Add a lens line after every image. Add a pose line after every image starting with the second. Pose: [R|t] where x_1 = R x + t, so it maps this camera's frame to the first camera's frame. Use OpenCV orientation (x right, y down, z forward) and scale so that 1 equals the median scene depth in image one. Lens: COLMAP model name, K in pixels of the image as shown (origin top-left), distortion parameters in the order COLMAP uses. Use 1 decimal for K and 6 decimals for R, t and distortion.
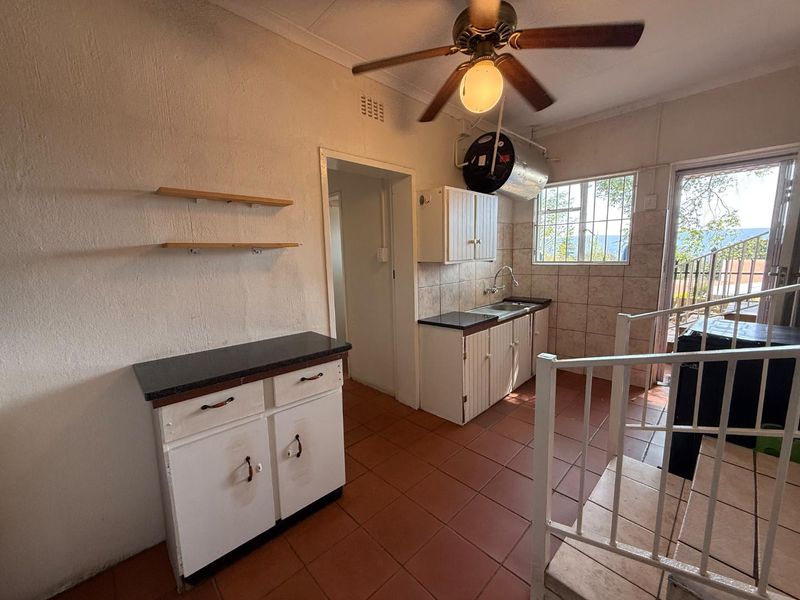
lens RADIAL K [[319.6, 0, 398.5], [0, 319.6, 295.5], [0, 0, 1]] dist [0.000227, 0.000406]
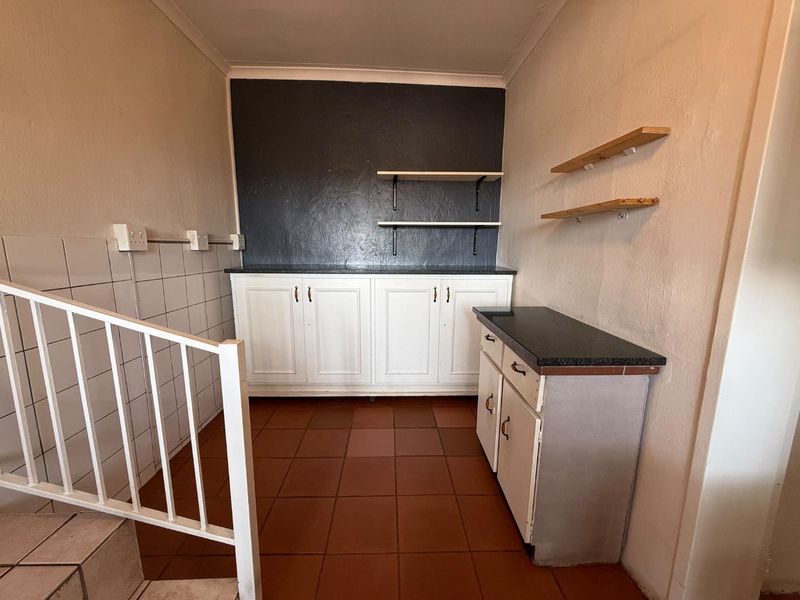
lens RADIAL K [[319.6, 0, 396.9], [0, 319.6, 297.6], [0, 0, 1]] dist [0.000227, 0.000406]
pose [[-0.672703, 0.139628, -0.726618, 0.394076], [-0.085637, 0.960741, 0.263901, -0.086609], [0.734940, 0.239753, -0.634336, 0.933810]]
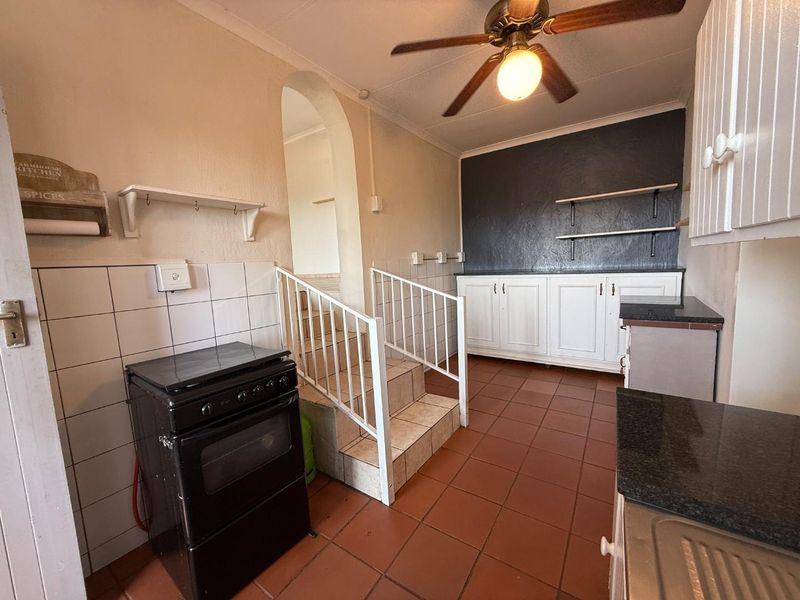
lens RADIAL K [[319.6, 0, 399.7], [0, 319.6, 300.7], [0, 0, 1]] dist [0.000227, 0.000406]
pose [[-0.976835, 0.099353, -0.189534, 0.655241], [0.049395, 0.966457, 0.252034, -0.171156], [0.208217, 0.236834, -0.948976, 1.510465]]
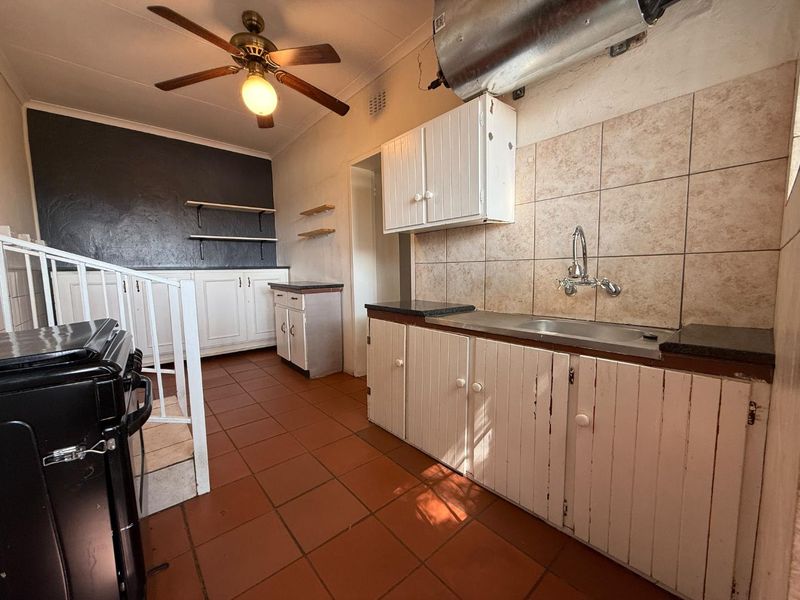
lens RADIAL K [[319.6, 0, 402.0], [0, 319.6, 298.6], [0, 0, 1]] dist [0.000227, 0.000406]
pose [[-0.048385, 0.120231, -0.991566, 1.208675], [-0.111931, 0.985823, 0.124997, -0.043694], [0.992537, 0.117035, -0.034241, 1.278130]]
